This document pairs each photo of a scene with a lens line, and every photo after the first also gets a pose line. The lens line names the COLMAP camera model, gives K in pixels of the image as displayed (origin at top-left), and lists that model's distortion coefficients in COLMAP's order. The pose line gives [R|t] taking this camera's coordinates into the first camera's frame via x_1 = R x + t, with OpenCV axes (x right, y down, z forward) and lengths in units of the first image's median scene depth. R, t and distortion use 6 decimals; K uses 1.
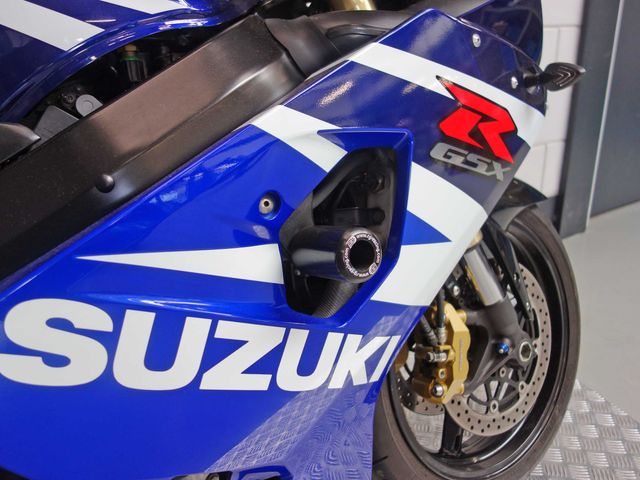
lens RADIAL K [[562.9, 0, 320.0], [0, 562.9, 240.0], [0, 0, 1]] dist [0.003287, 0.003715]
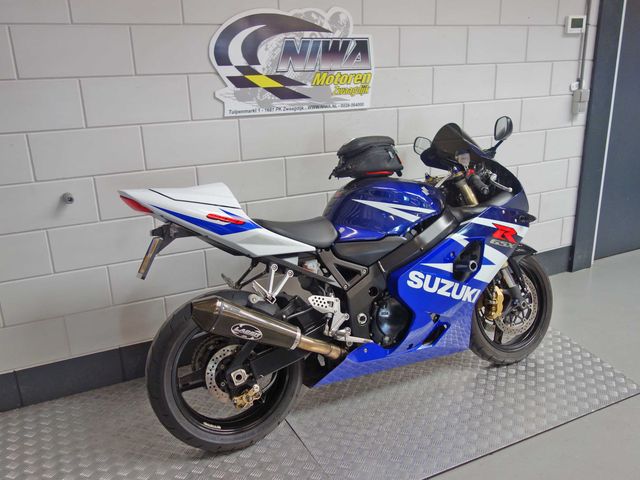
lens RADIAL K [[562.9, 0, 320.0], [0, 562.9, 240.0], [0, 0, 1]] dist [0.003287, 0.003715]
pose [[0.991341, 0.032935, -0.127112, -0.474864], [-0.039611, 0.997946, -0.050352, 0.076485], [0.125192, 0.054951, 0.990610, -3.004162]]
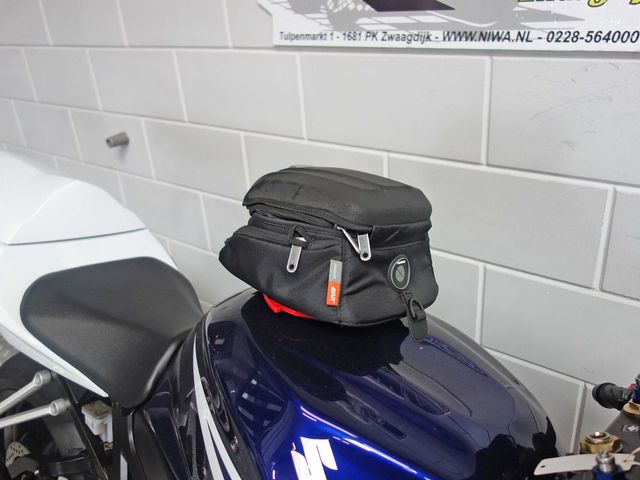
lens RADIAL K [[562.9, 0, 320.0], [0, 562.9, 240.0], [0, 0, 1]] dist [0.003287, 0.003715]
pose [[0.293114, 0.400859, -0.867984, 0.370944], [-0.272057, 0.905299, 0.326220, -1.082646], [0.916553, 0.140522, 0.374412, 0.458831]]
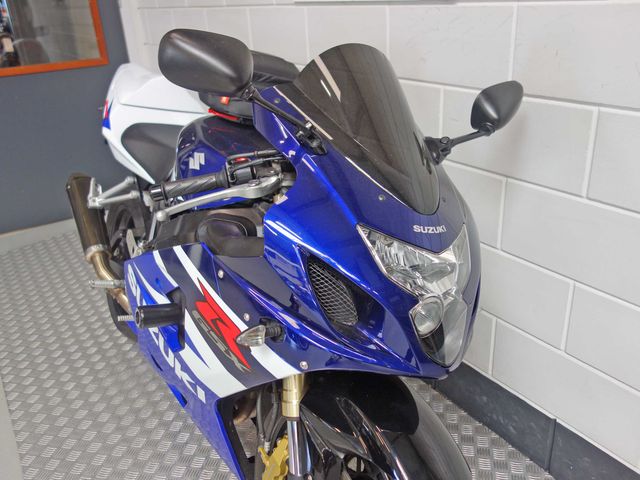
lens RADIAL K [[562.9, 0, 320.0], [0, 562.9, 240.0], [0, 0, 1]] dist [0.003287, 0.003715]
pose [[-0.009517, 0.428097, -0.903683, 1.706563], [-0.296949, 0.861746, 0.411358, -1.203361], [0.954846, 0.272263, 0.118922, 1.094530]]
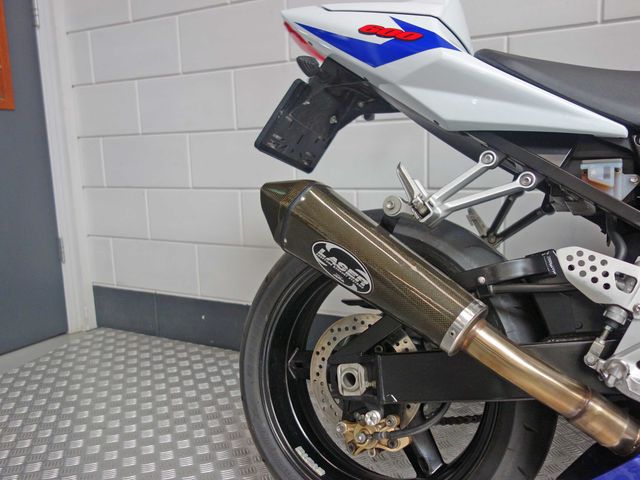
lens RADIAL K [[562.9, 0, 320.0], [0, 562.9, 240.0], [0, 0, 1]] dist [0.003287, 0.003715]
pose [[0.466729, 0.148004, -0.871928, -0.116026], [-0.292278, 0.956315, 0.005876, 0.393601], [0.834708, 0.252103, 0.489598, -0.618155]]
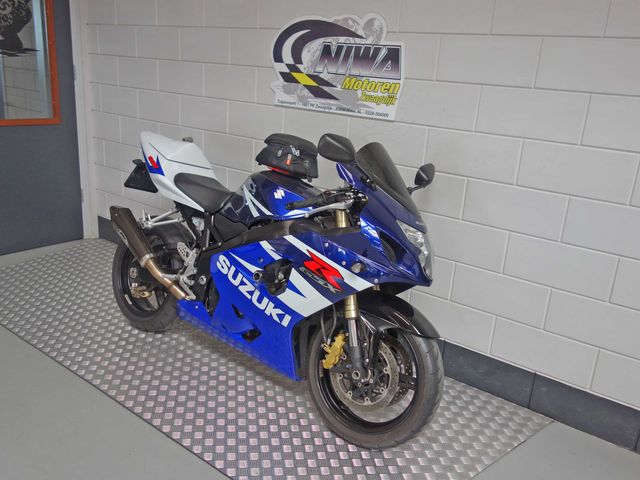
lens RADIAL K [[562.9, 0, 320.0], [0, 562.9, 240.0], [0, 0, 1]] dist [0.003287, 0.003715]
pose [[0.319326, 0.320534, -0.891790, 3.293821], [-0.402245, 0.897922, 0.178705, -0.984909], [0.858038, 0.301654, 0.415663, -0.412504]]
